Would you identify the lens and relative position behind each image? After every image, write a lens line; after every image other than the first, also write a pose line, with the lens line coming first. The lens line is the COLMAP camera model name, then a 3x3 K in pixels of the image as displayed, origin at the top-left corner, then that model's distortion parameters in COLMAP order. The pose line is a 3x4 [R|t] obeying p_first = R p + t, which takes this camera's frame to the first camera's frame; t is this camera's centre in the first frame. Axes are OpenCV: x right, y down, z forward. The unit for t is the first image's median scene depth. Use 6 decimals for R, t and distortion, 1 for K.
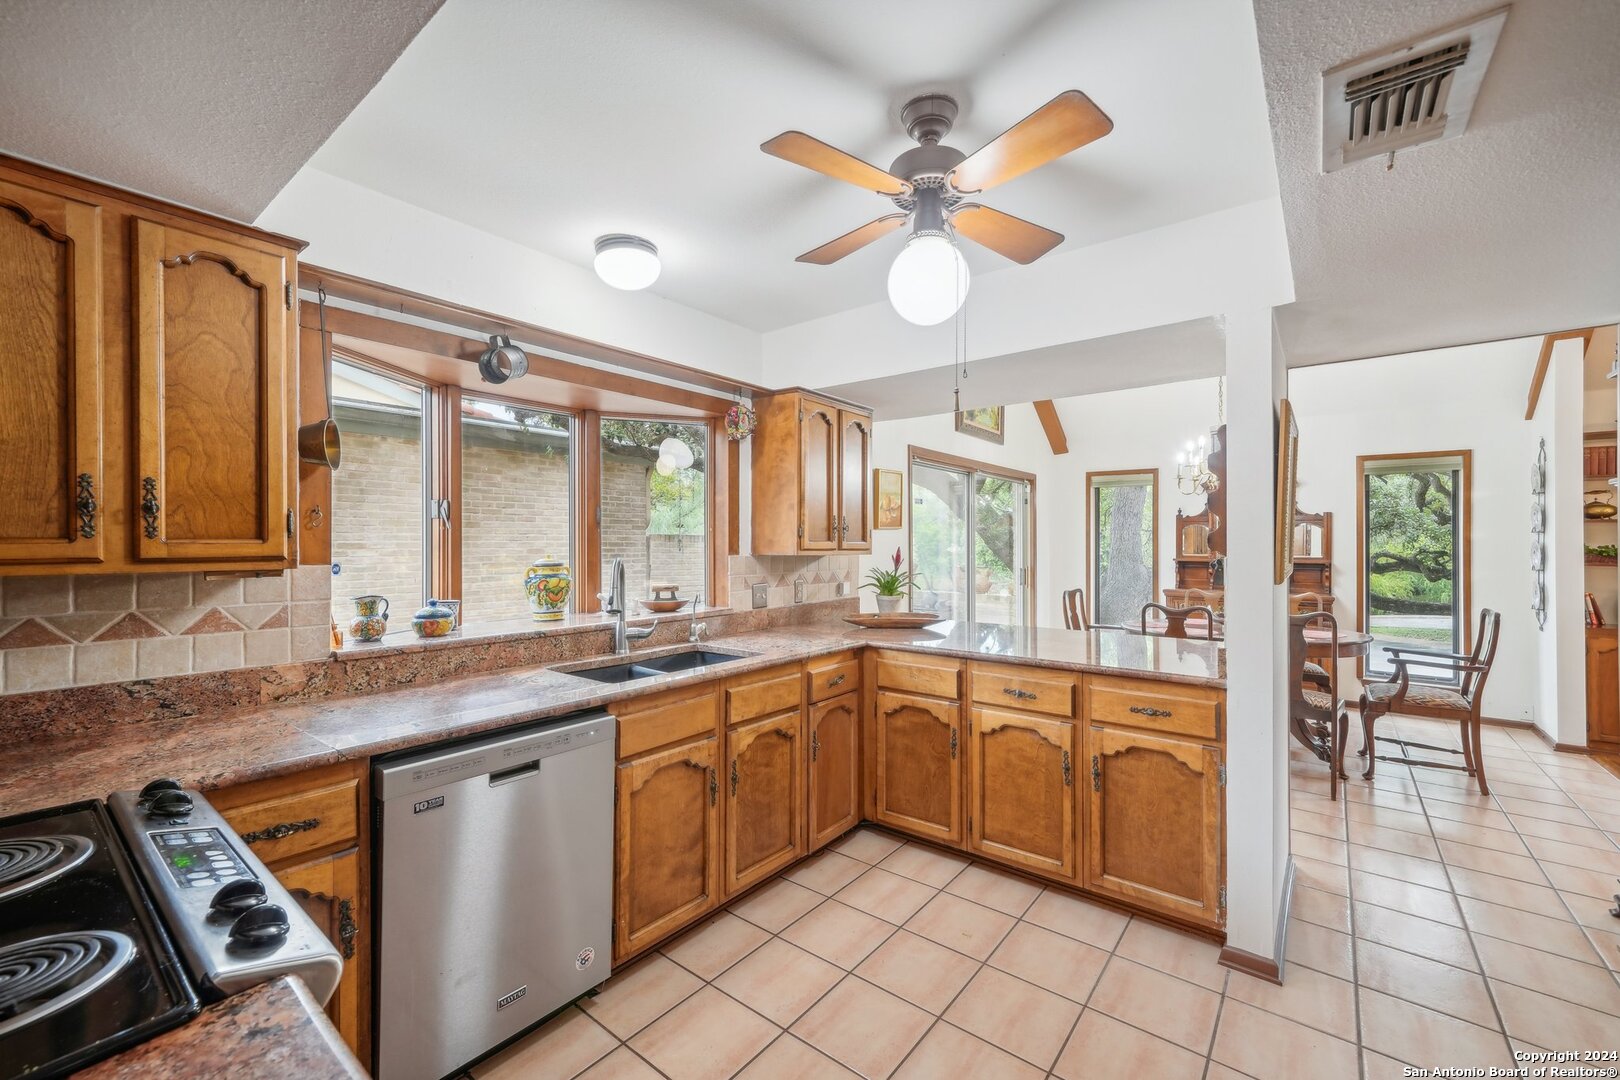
lens RADIAL K [[654.0, 0, 810.1], [0, 654.0, 545.4], [0, 0, 1]] dist [-0.000494, 0.000072]
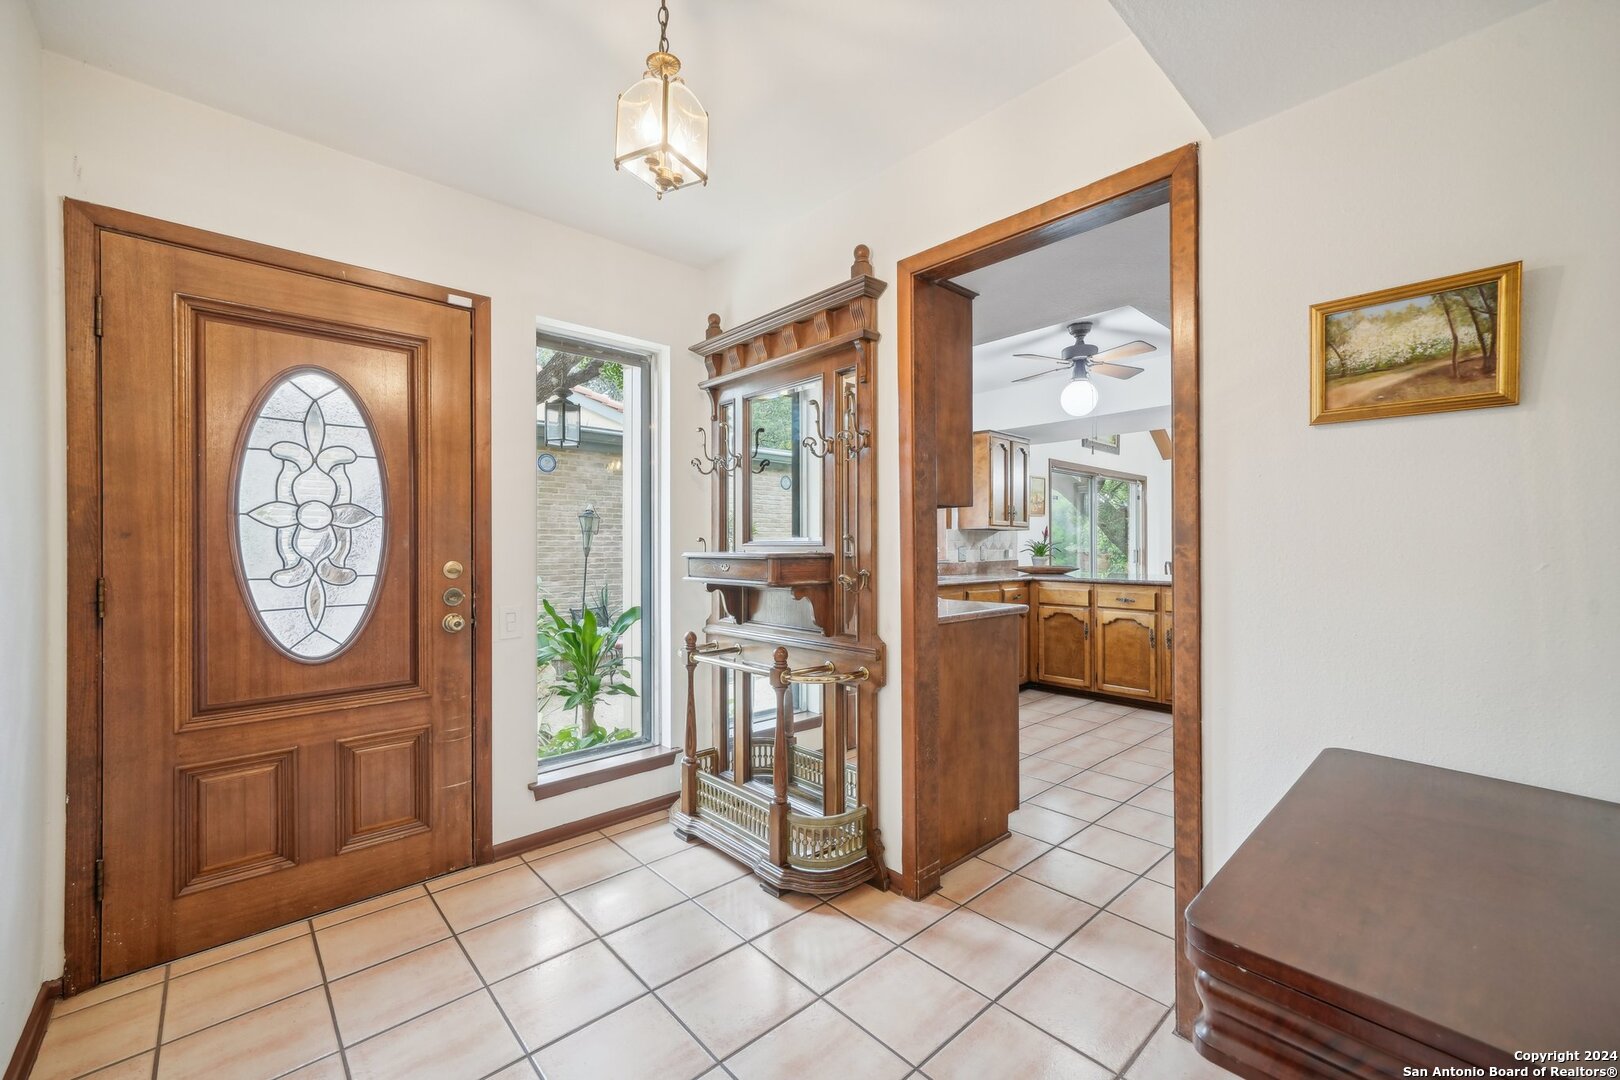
lens RADIAL K [[654.0, 0, 809.4], [0, 654.0, 546.3], [0, 0, 1]] dist [-0.000494, 0.000072]
pose [[0.986814, 0.001585, -0.161849, -0.217154], [-0.002119, 0.999993, -0.003127, 0.072243], [0.161843, 0.003429, 0.986811, -0.805980]]
